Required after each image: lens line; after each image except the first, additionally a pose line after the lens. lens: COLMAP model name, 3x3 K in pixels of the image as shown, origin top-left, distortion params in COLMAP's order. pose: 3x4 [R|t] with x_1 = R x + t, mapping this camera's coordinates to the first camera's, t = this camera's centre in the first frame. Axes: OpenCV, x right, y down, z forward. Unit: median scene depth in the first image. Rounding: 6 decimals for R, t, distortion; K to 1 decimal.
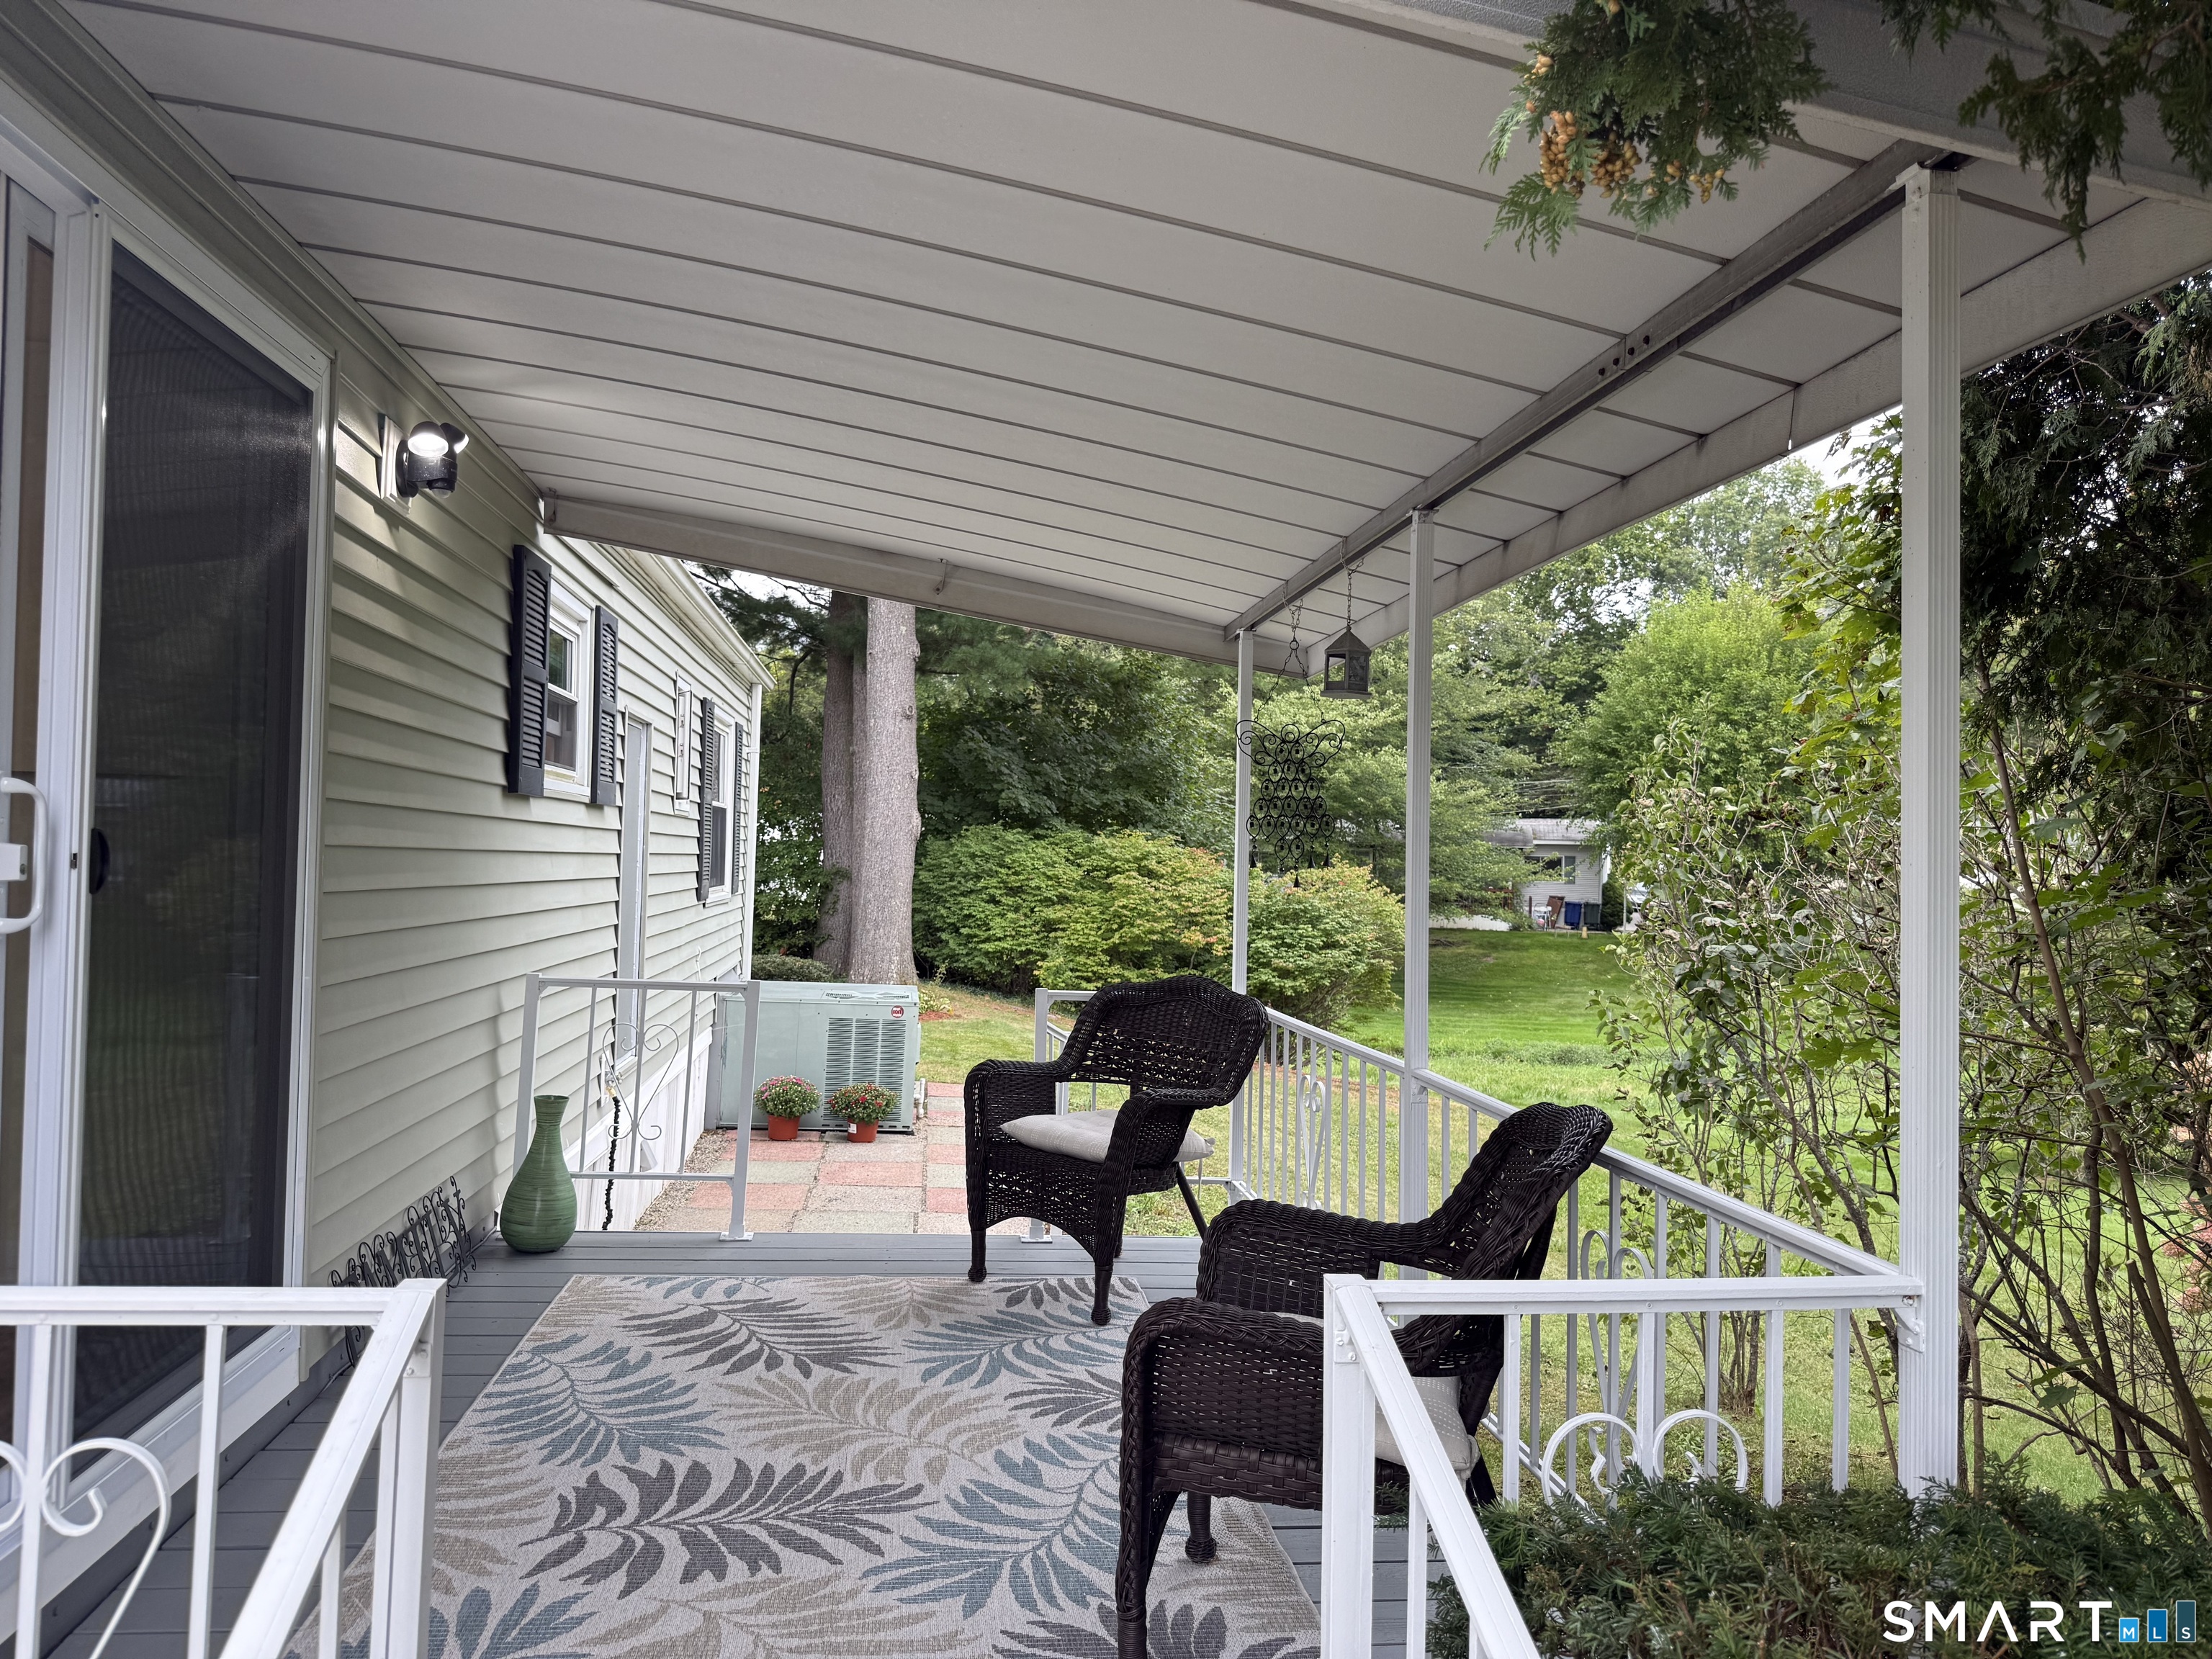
lens RADIAL K [[1560.1, 0, 1105.3], [0, 1560.1, 825.9], [0, 0, 1]] dist [0.025472, -0.039704]
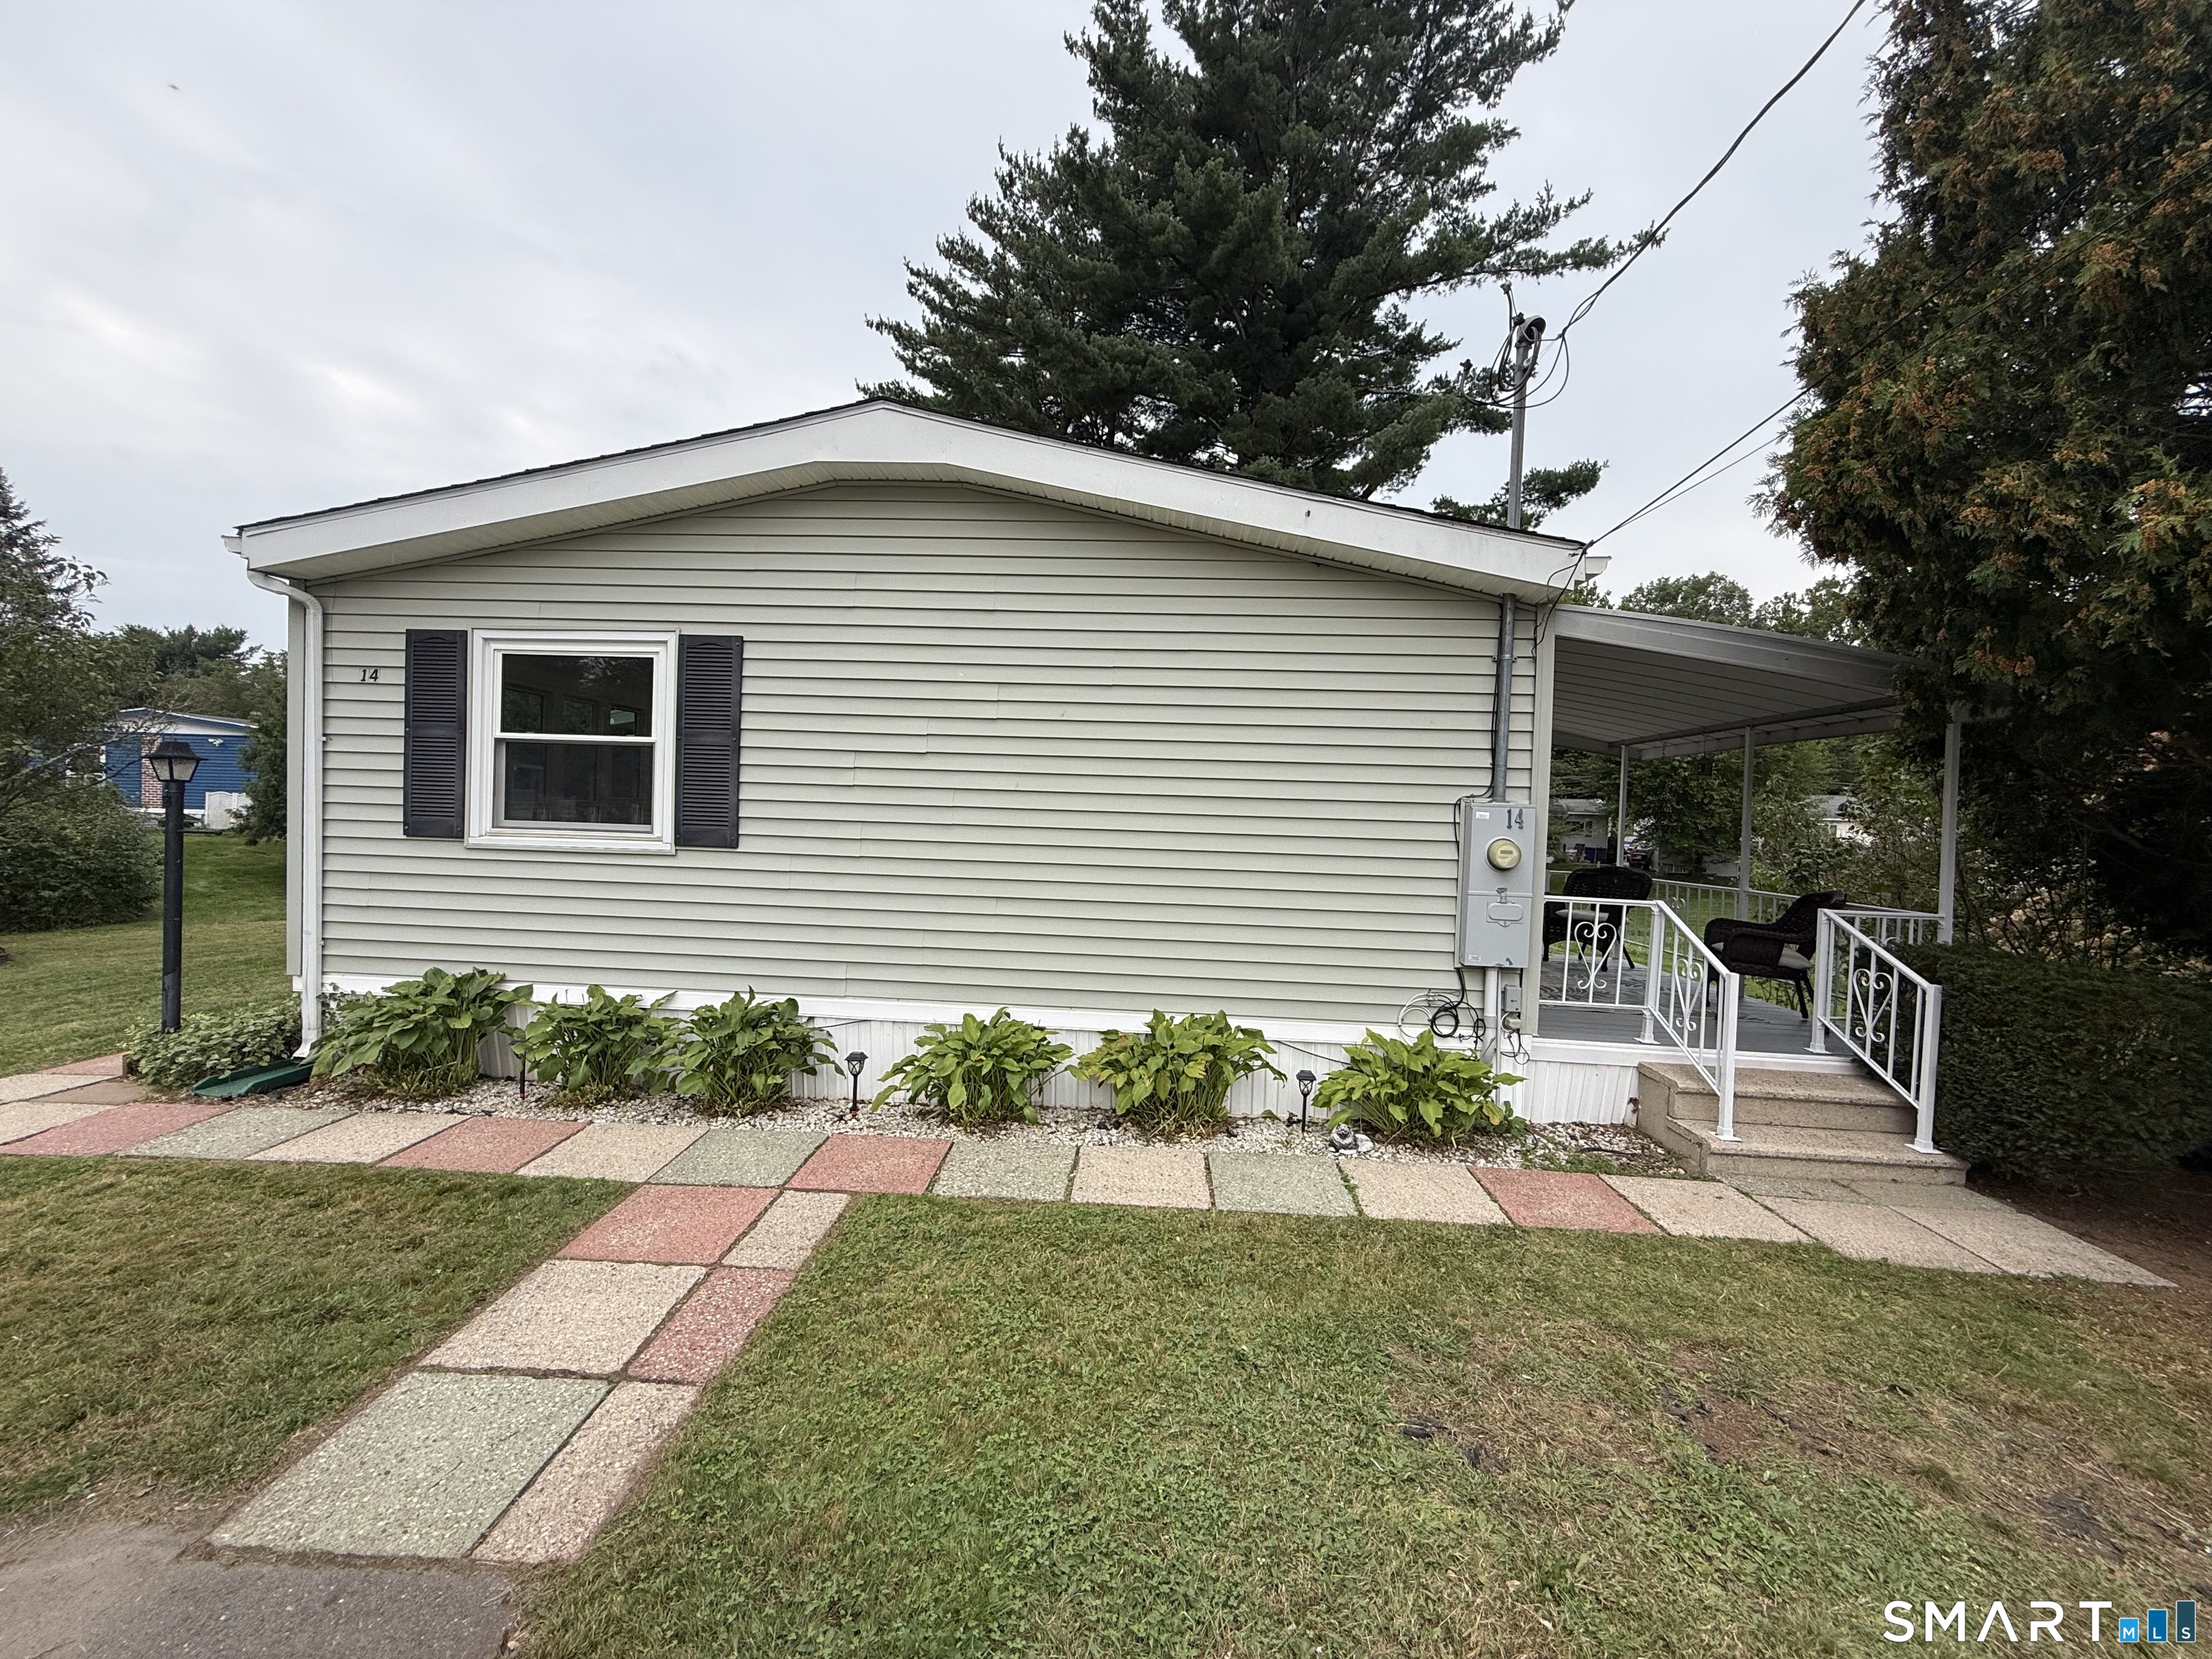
lens RADIAL K [[883.1, 0, 1123.2], [0, 883.1, 826.3], [0, 0, 1]] dist [0.007425, 0.000125]
pose [[0.985610, 0.020926, -0.167736, -0.137420], [-0.015026, 0.999226, 0.036367, -0.007717], [0.168367, -0.033323, 0.985161, -0.182090]]
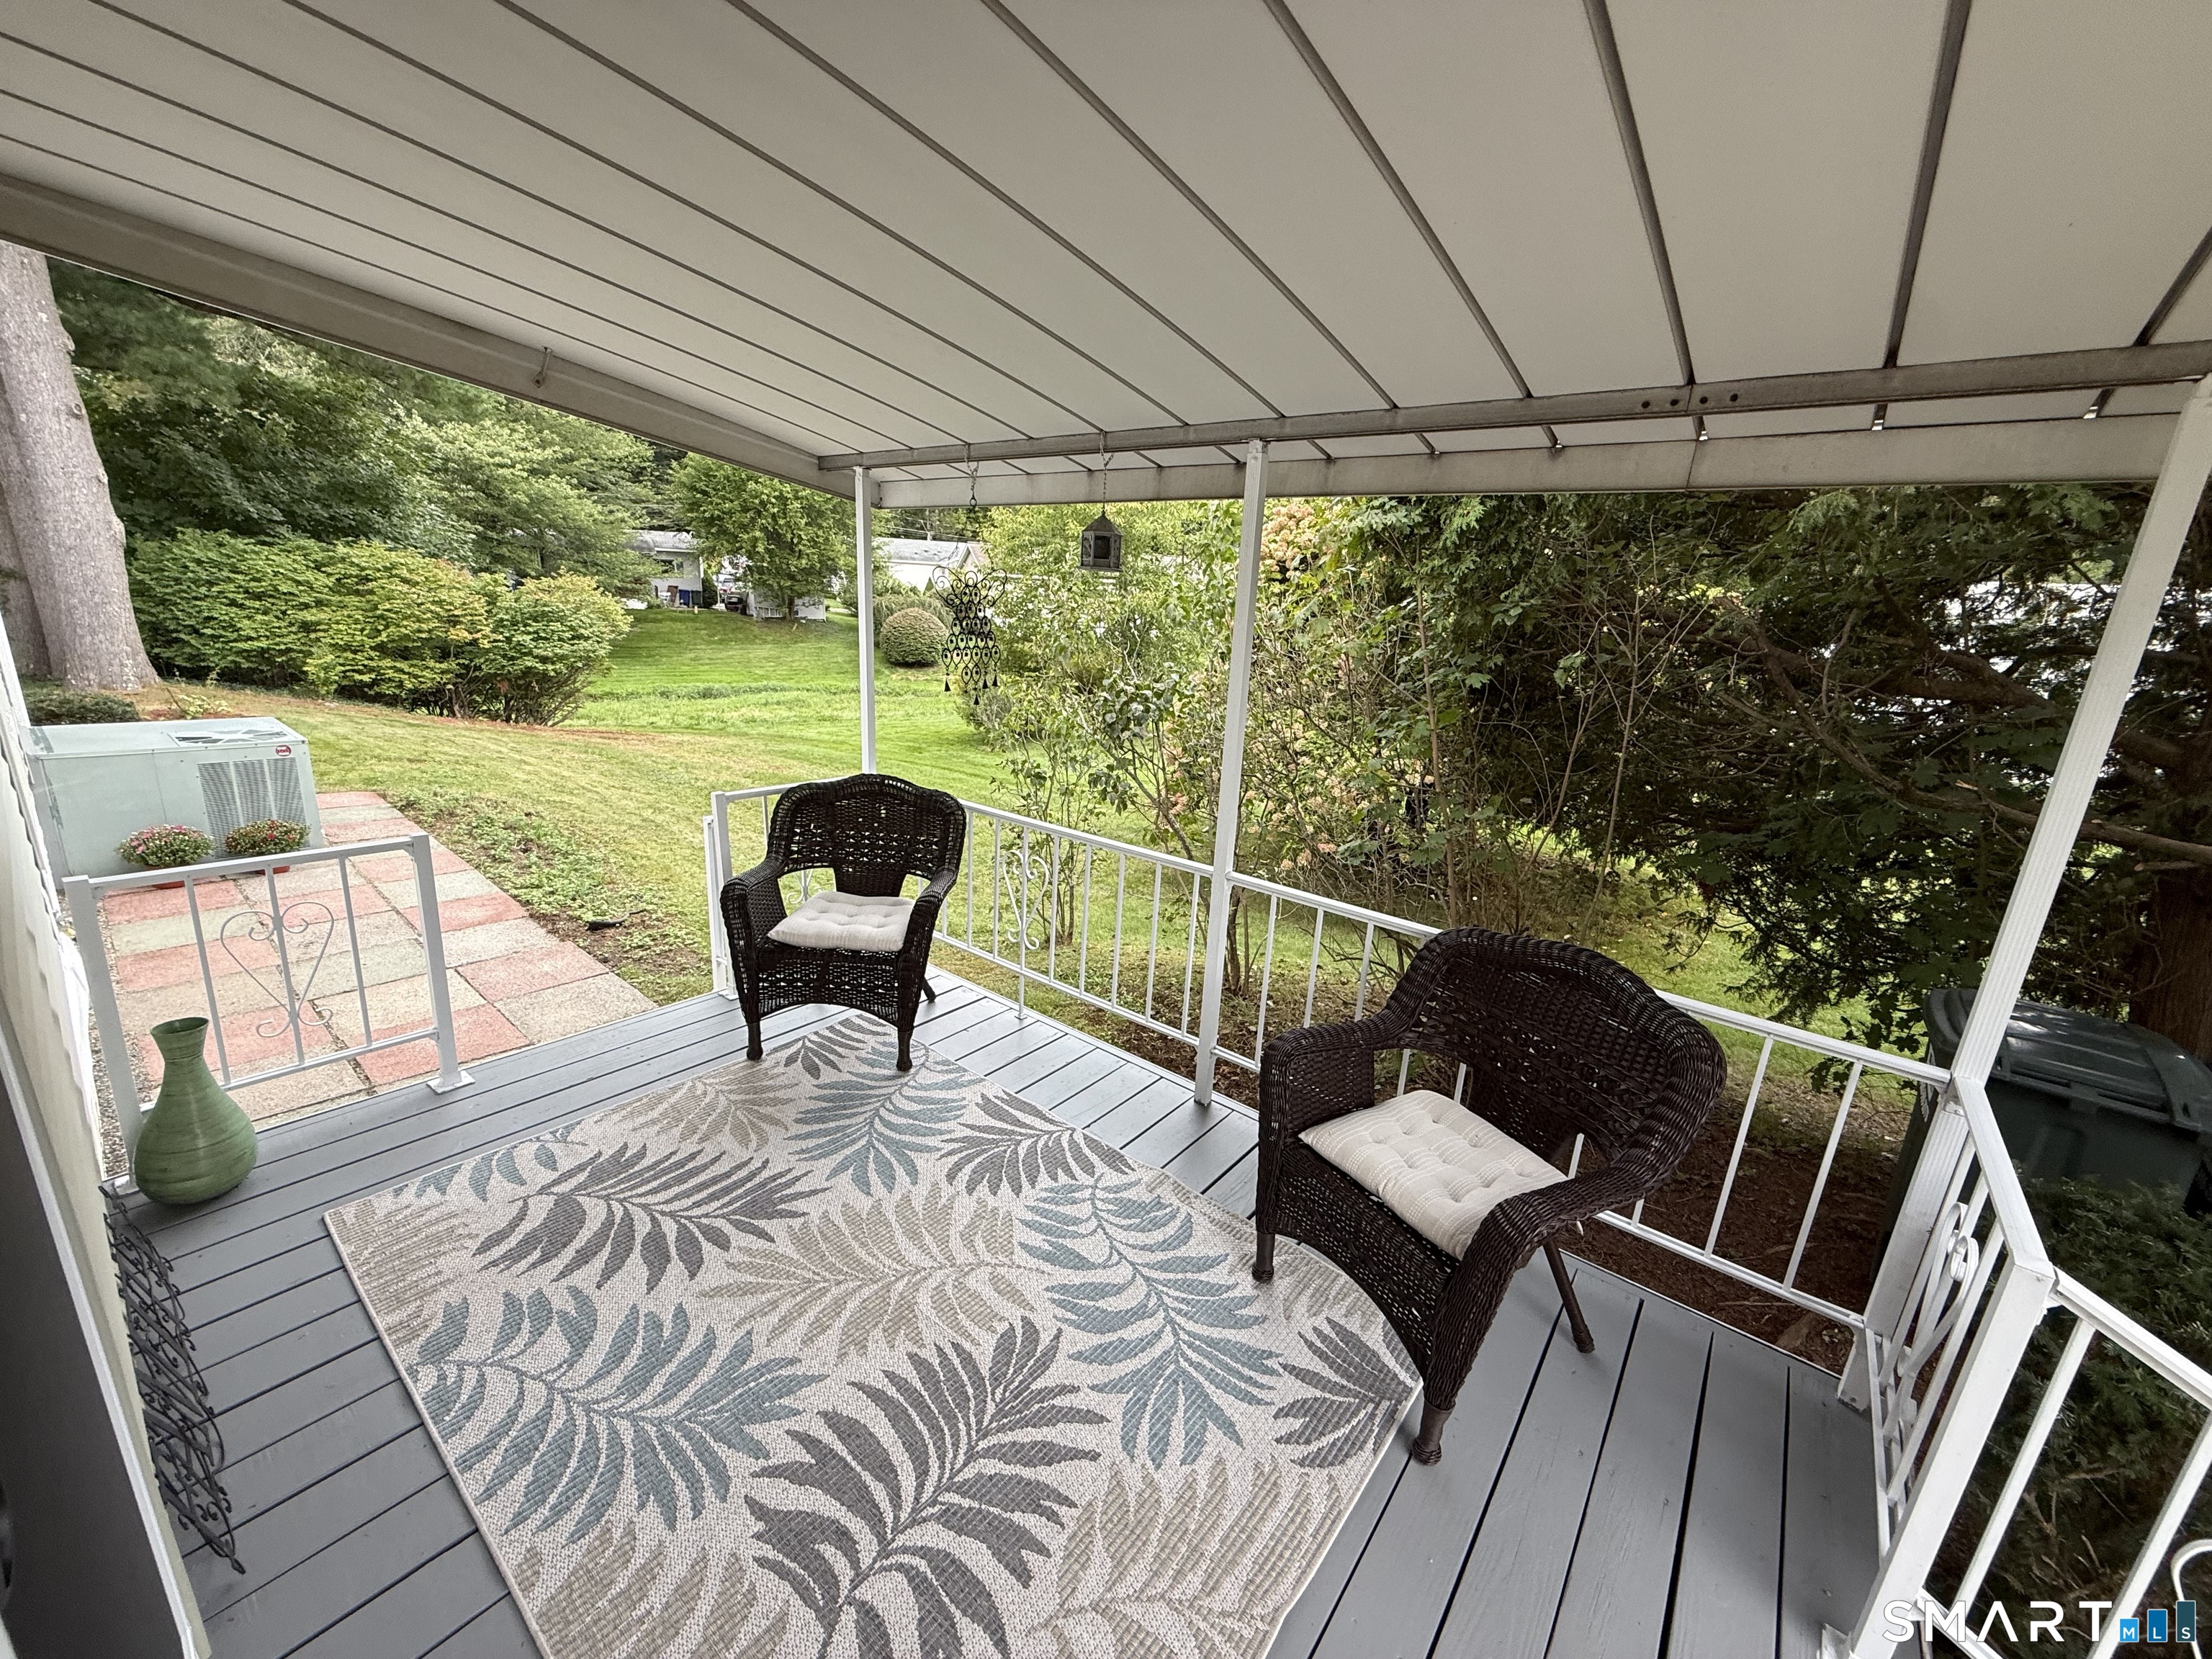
lens RADIAL K [[883.1, 0, 1105.9], [0, 883.1, 823.3], [0, 0, 1]] dist [0.007425, 0.000125]
pose [[0.727341, -0.165018, 0.666141, -0.069852], [-0.049955, 0.955355, 0.291207, -0.019879], [-0.684456, -0.245084, 0.686625, 0.091358]]
